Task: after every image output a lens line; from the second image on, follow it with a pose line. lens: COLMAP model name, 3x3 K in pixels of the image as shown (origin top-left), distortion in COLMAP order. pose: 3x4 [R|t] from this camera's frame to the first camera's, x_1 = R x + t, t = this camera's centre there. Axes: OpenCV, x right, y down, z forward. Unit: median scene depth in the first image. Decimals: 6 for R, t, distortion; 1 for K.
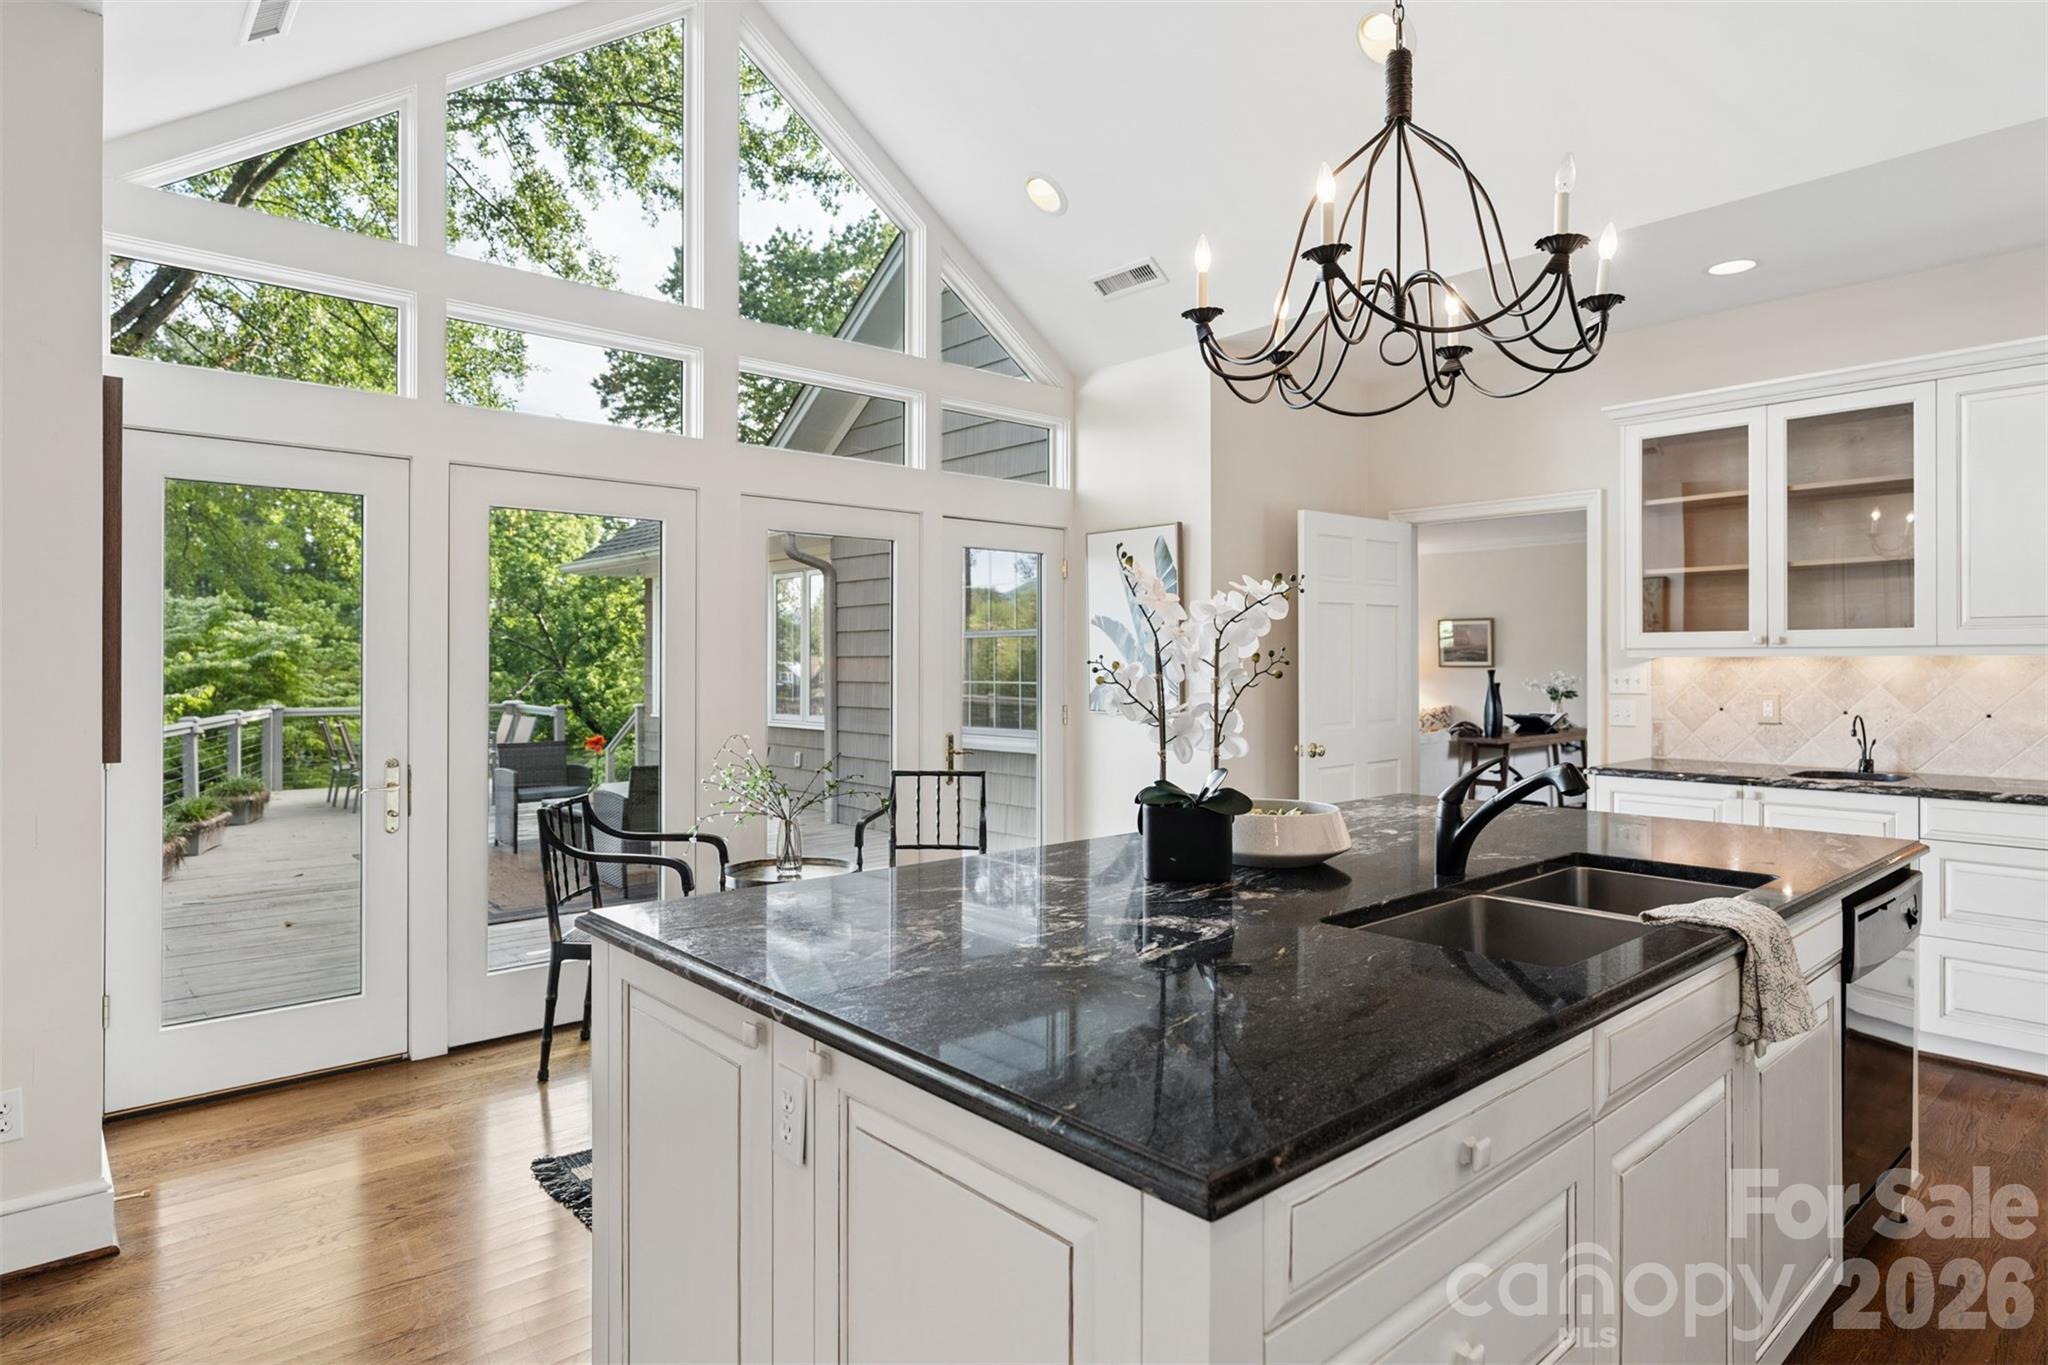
lens RADIAL K [[1128.1, 0, 1024.6], [0, 1128.1, 679.4], [0, 0, 1]] dist [-0.023521, 0.000686]
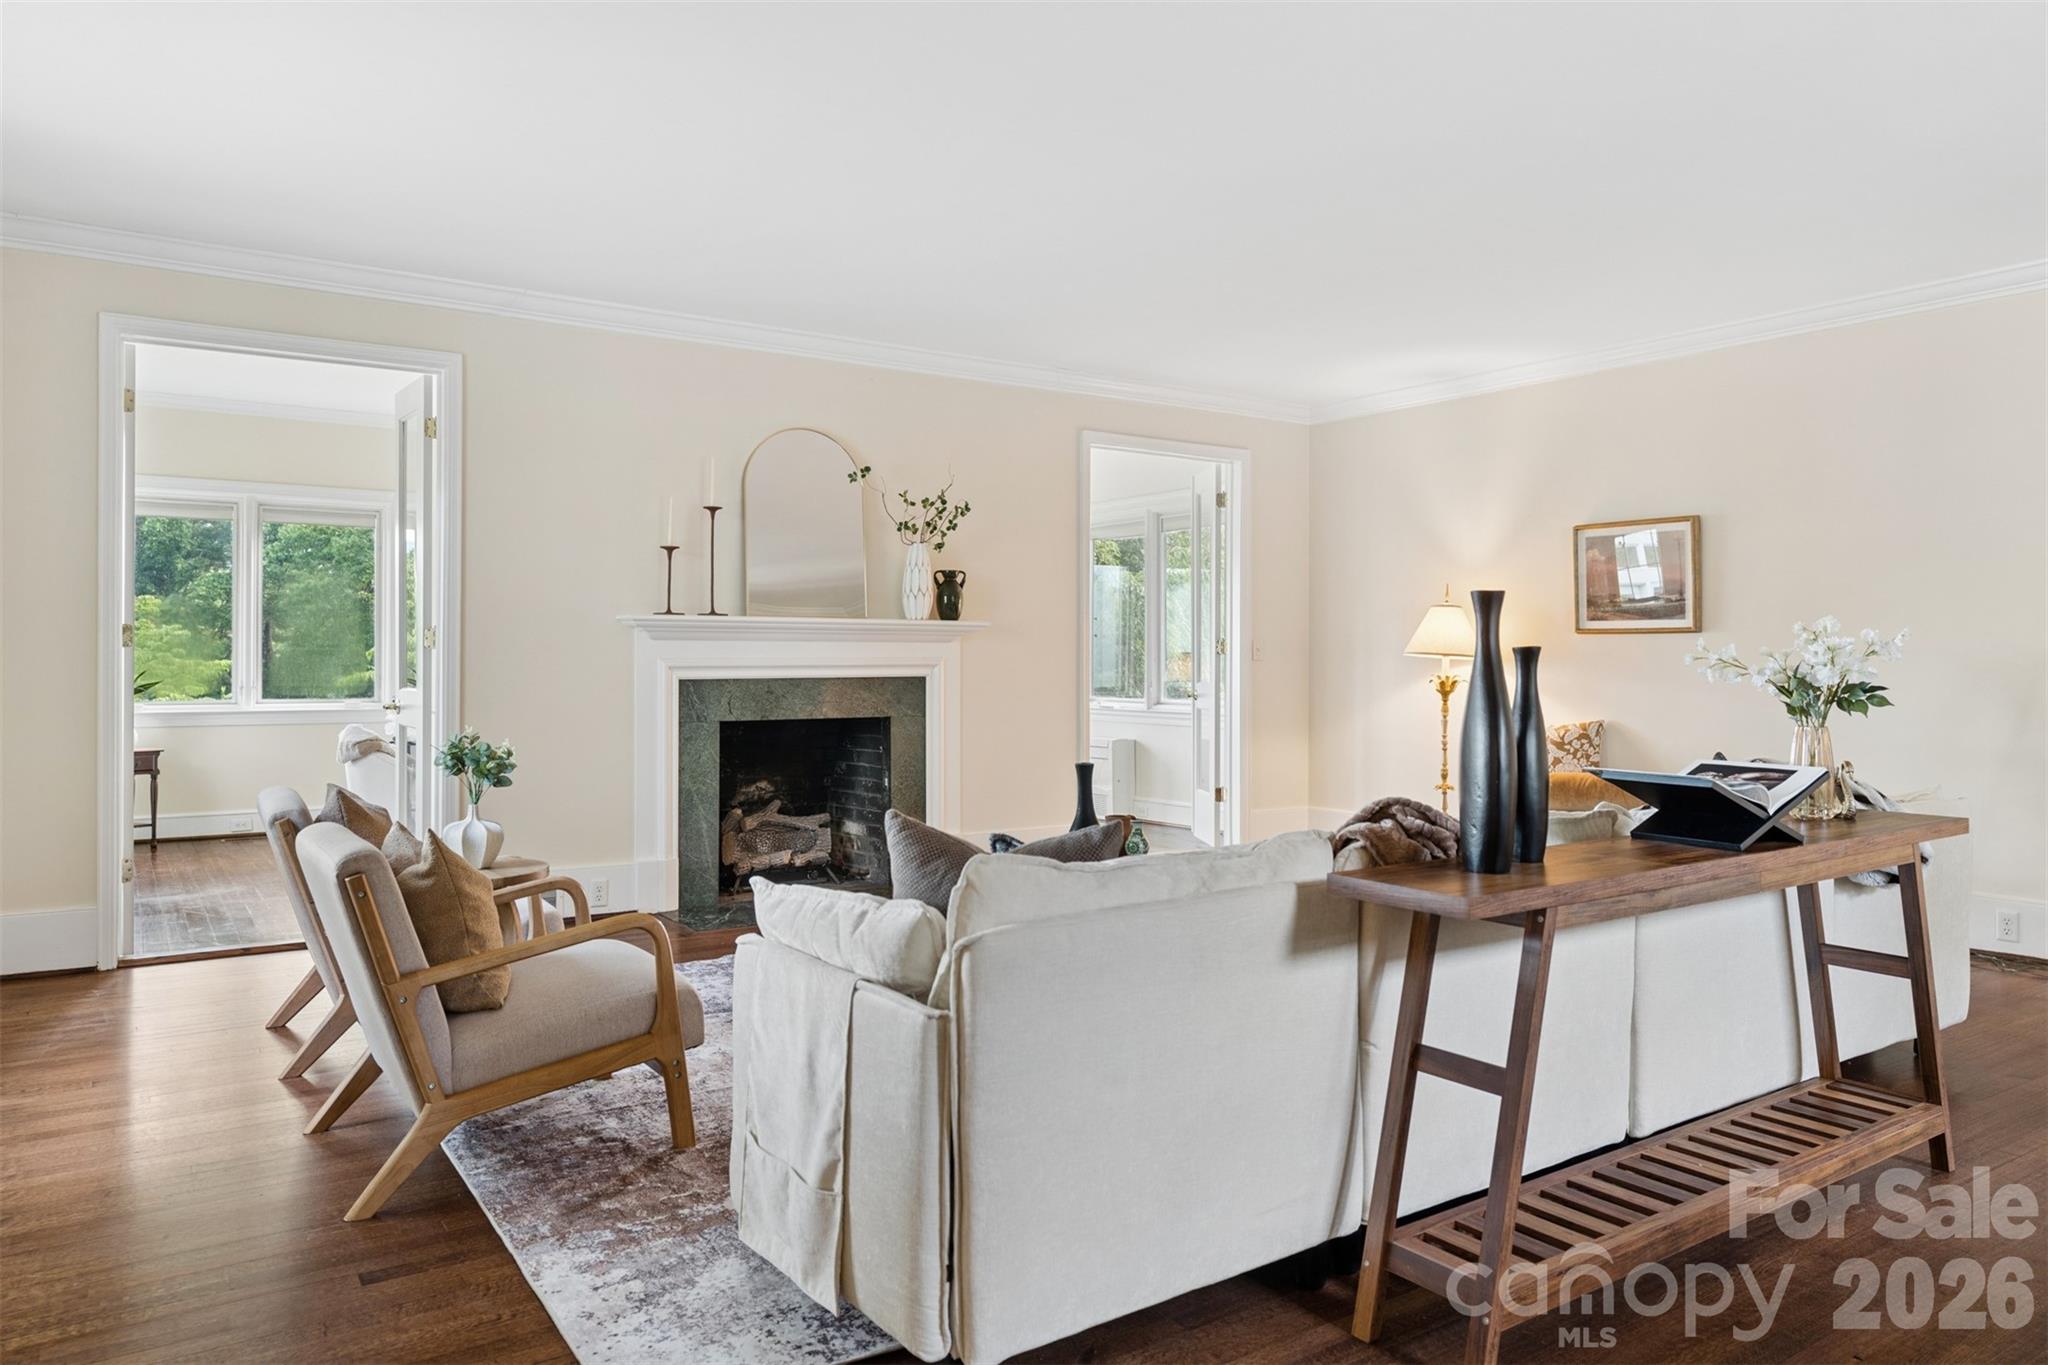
lens RADIAL K [[1326.8, 0, 1022.2], [0, 1326.8, 670.4], [0, 0, 1]] dist [0.001316, 0.000259]
pose [[0.990928, 0.009896, -0.134029, 0.198650], [-0.008602, 0.999911, 0.010236, 0.003018], [0.134118, -0.008990, 0.990925, 0.394378]]
